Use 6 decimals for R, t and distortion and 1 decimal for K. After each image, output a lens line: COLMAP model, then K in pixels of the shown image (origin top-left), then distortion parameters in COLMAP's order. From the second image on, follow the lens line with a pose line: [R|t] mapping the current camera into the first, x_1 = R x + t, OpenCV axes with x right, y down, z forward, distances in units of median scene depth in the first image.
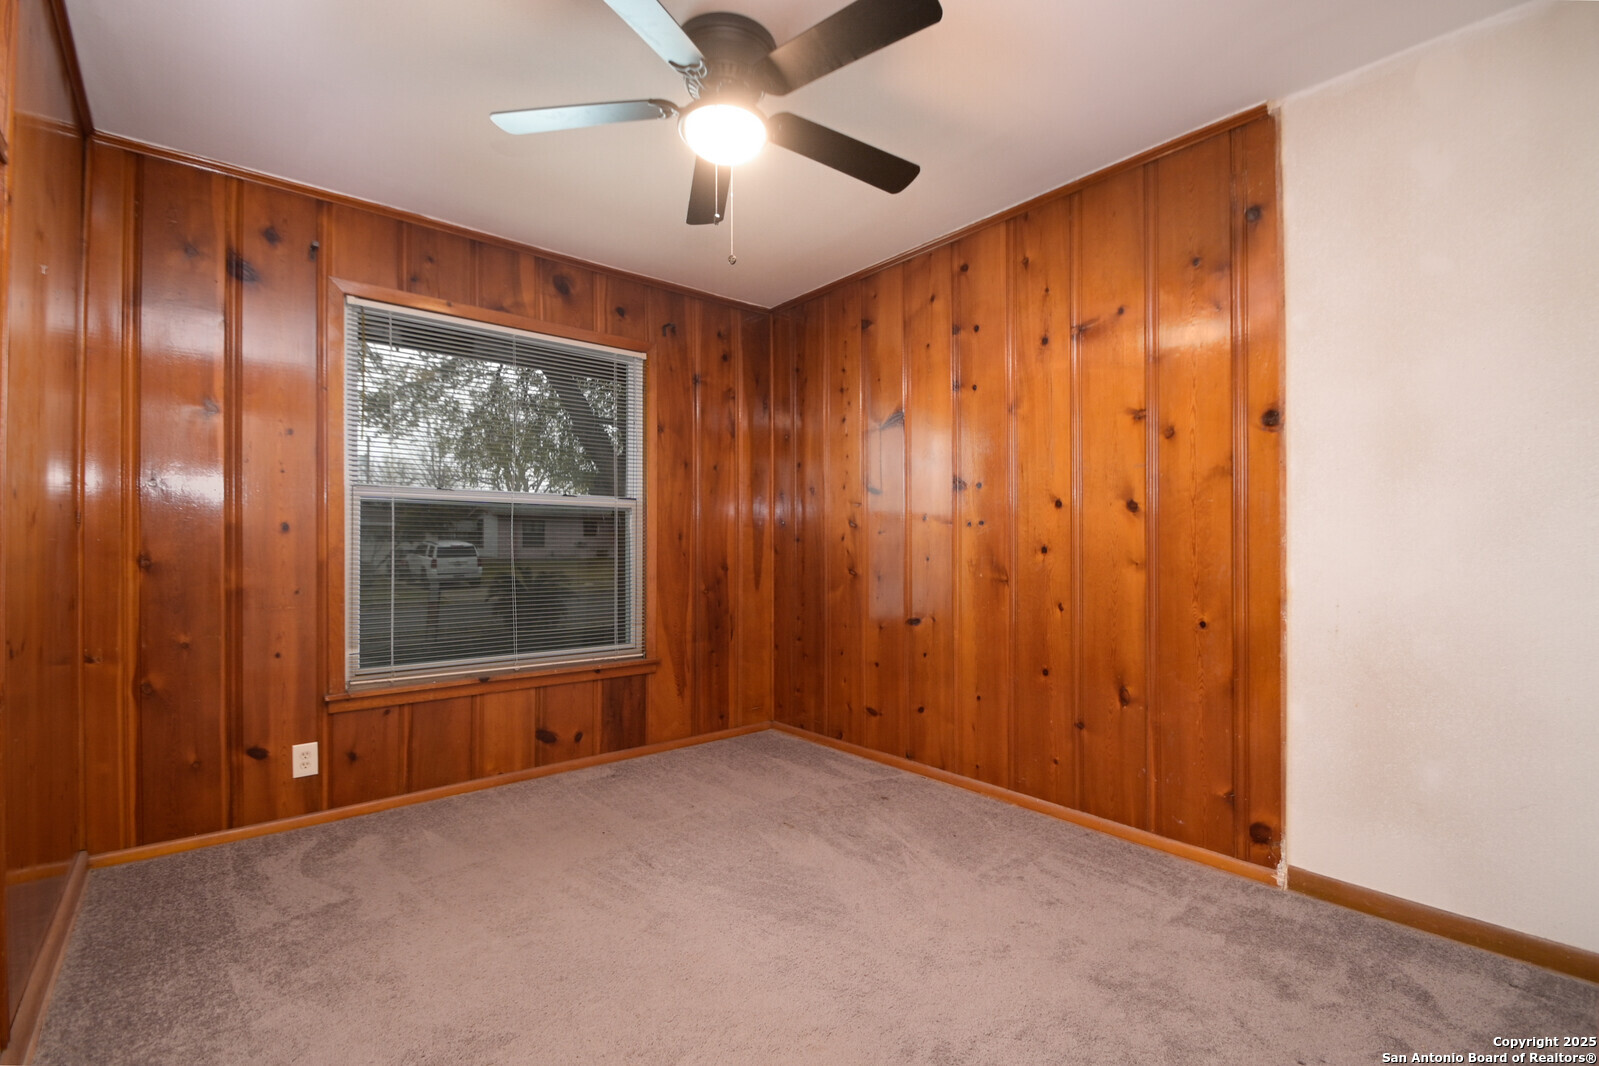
lens RADIAL K [[709.6, 0, 800.0], [0, 709.6, 536.8], [0, 0, 1]] dist [-0.000404, -0.007039]
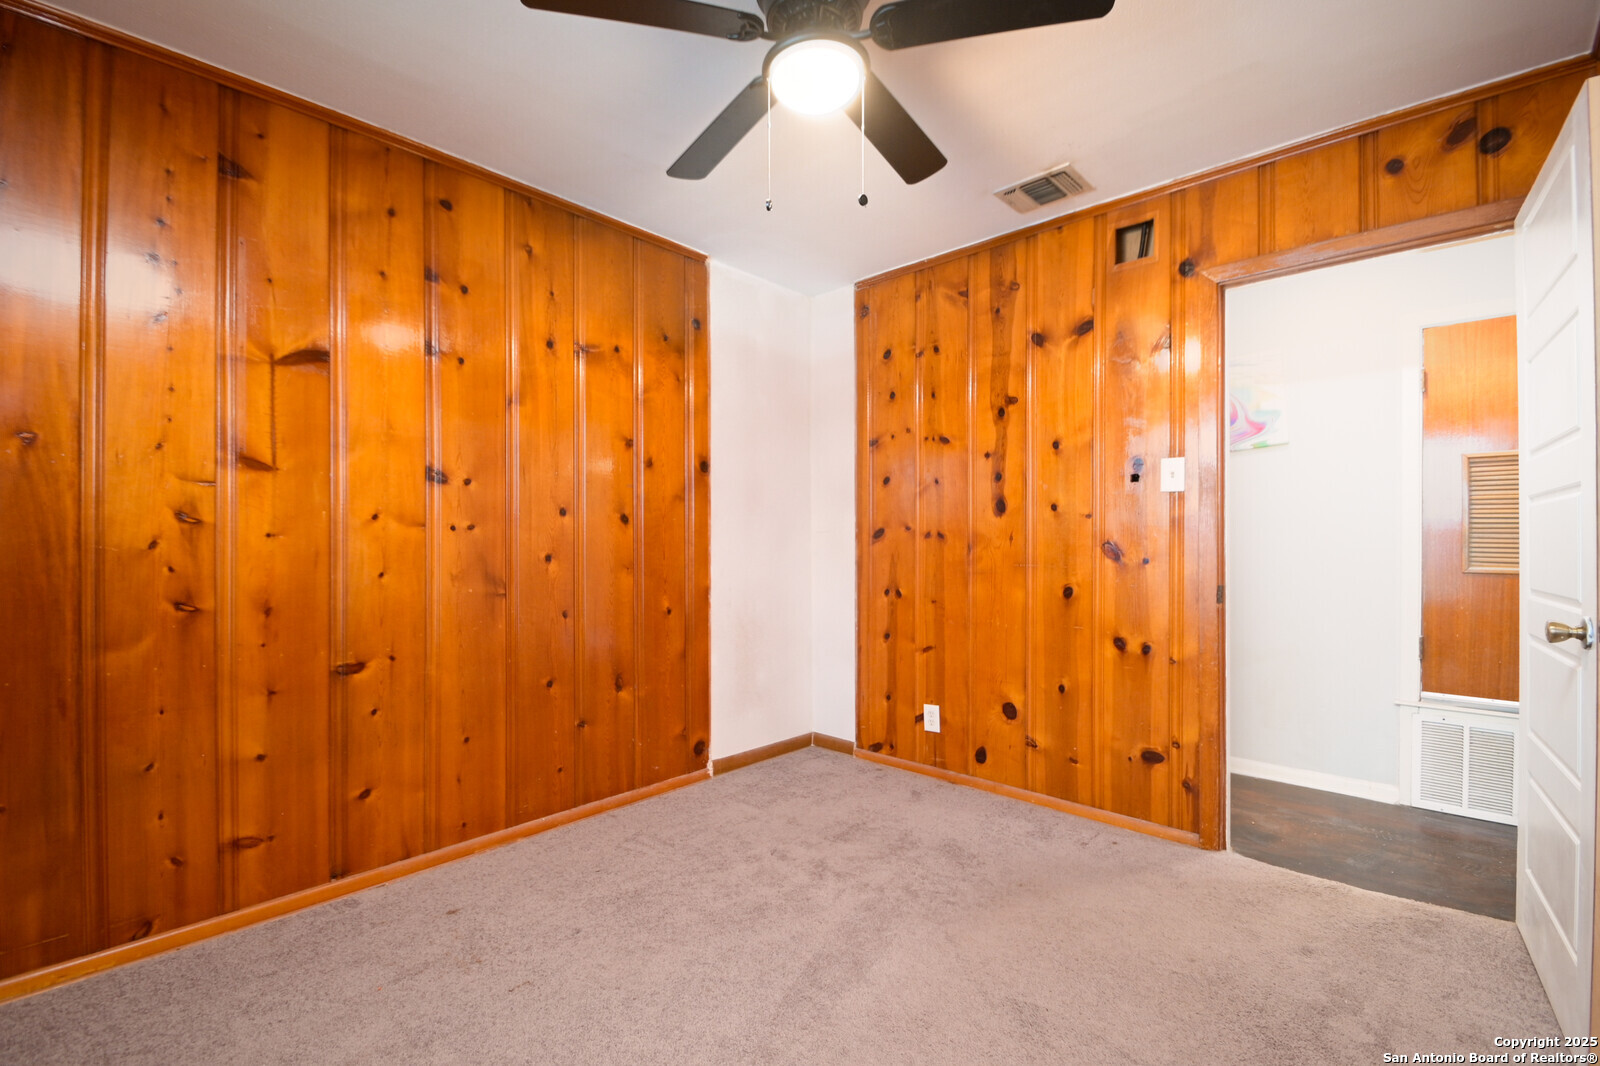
lens RADIAL K [[710.1, 0, 799.8], [0, 710.1, 543.4], [0, 0, 1]] dist [-0.000404, -0.007039]
pose [[-0.130267, 0.007668, 0.991449, -0.636799], [-0.004001, 0.999958, -0.008259, 0.004541], [-0.991471, -0.005043, -0.130231, 0.749868]]
